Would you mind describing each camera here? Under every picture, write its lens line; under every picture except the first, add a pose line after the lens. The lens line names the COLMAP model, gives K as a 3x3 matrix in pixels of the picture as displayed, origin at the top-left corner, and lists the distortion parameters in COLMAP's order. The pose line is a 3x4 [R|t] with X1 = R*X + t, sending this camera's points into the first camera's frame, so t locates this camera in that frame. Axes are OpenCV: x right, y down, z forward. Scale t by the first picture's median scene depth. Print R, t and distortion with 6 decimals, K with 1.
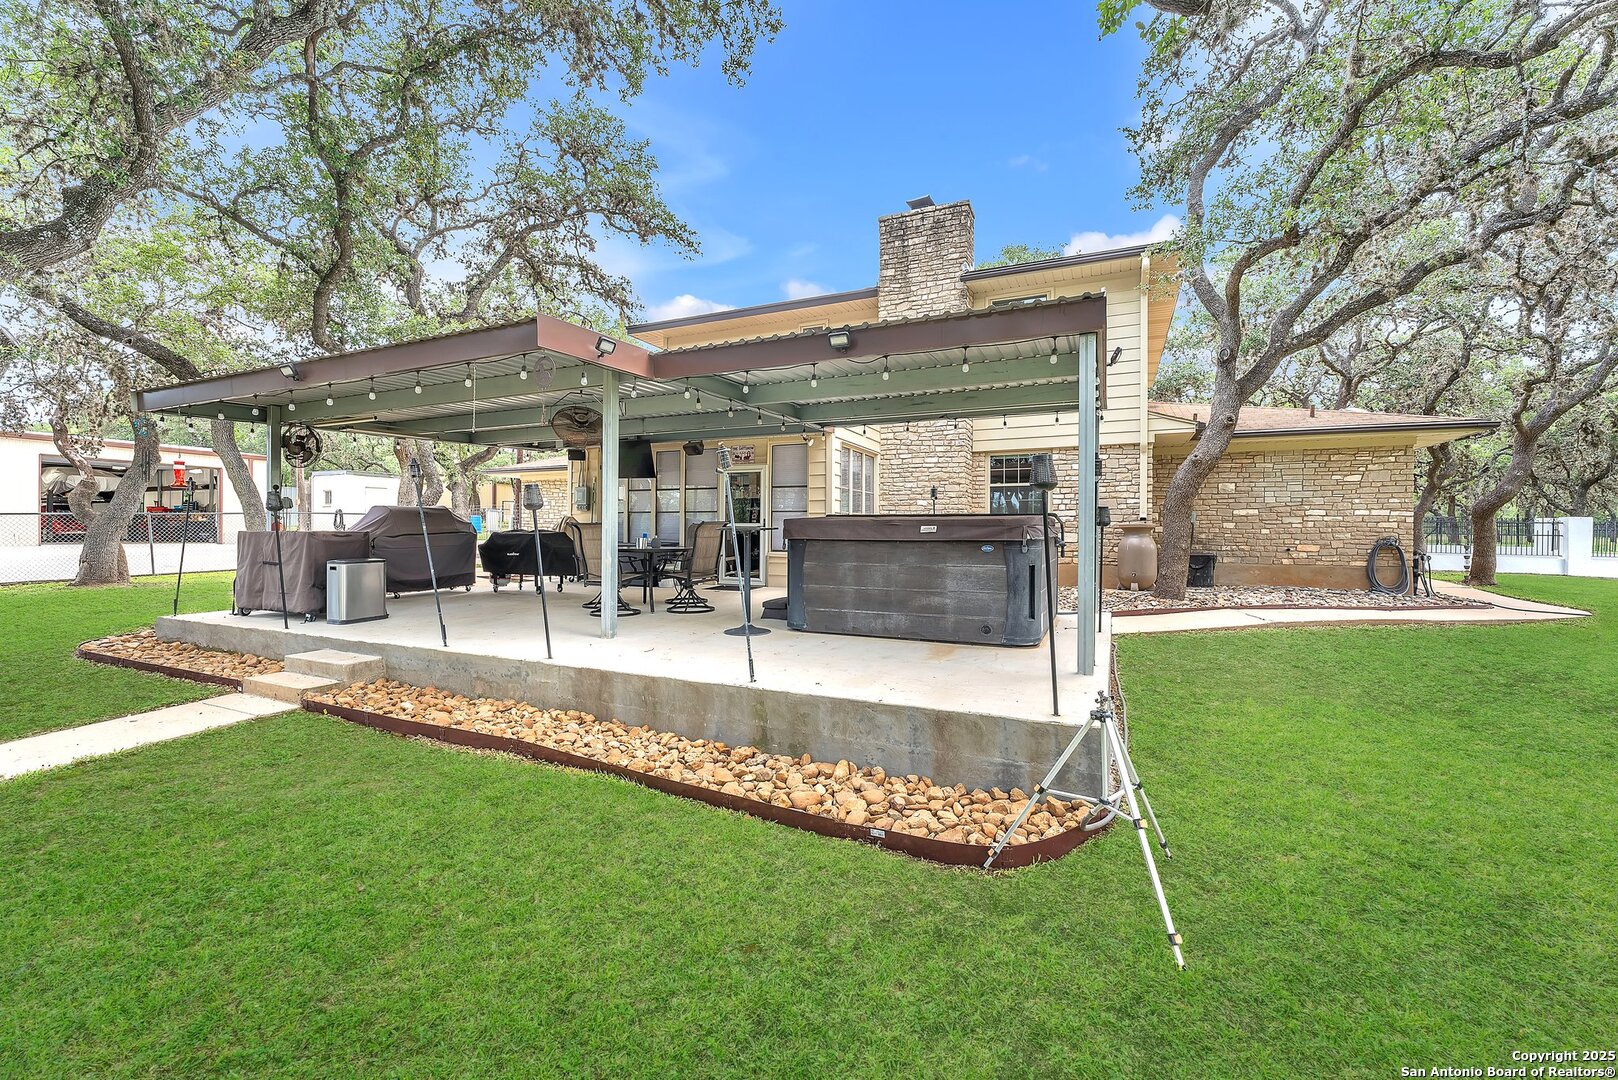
lens RADIAL K [[675.6, 0, 831.8], [0, 675.6, 542.8], [0, 0, 1]] dist [0.001036, -0.000409]
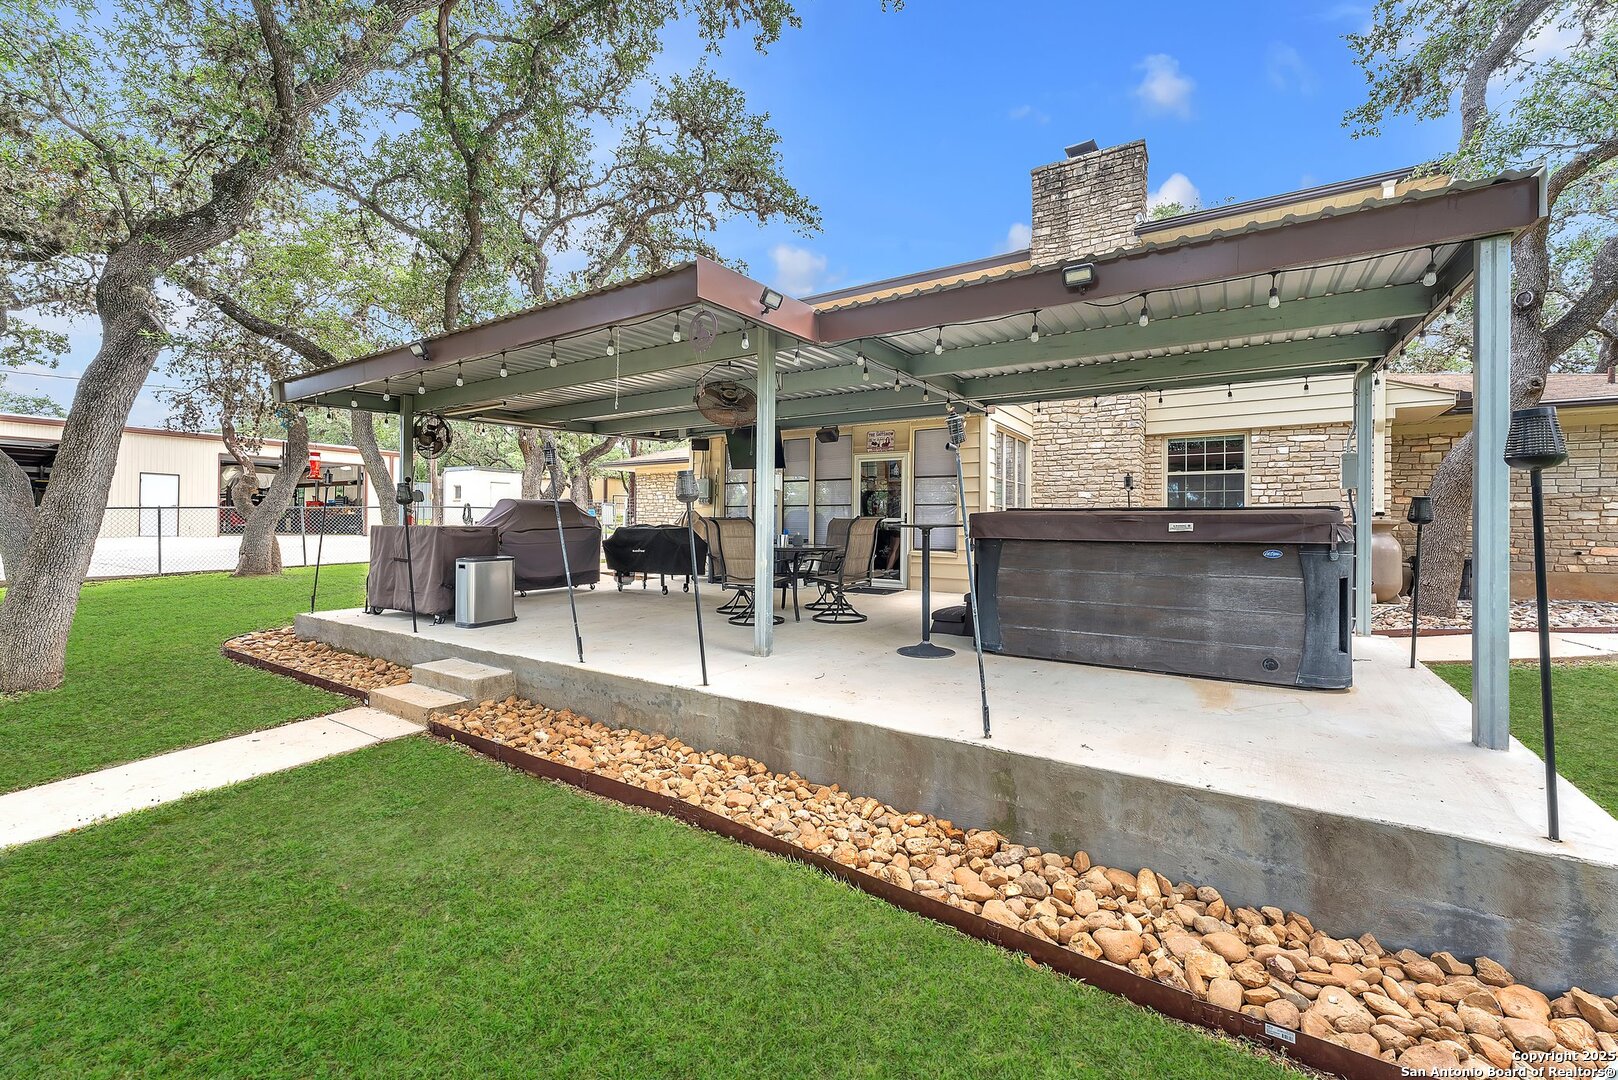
lens RADIAL K [[675.6, 0, 822.9], [0, 675.6, 537.0], [0, 0, 1]] dist [0.001036, -0.000409]
pose [[0.989464, 0.006215, -0.144646, -0.094626], [-0.006169, 0.999981, 0.000769, -0.004833], [0.144648, 0.000131, 0.989483, 0.128062]]
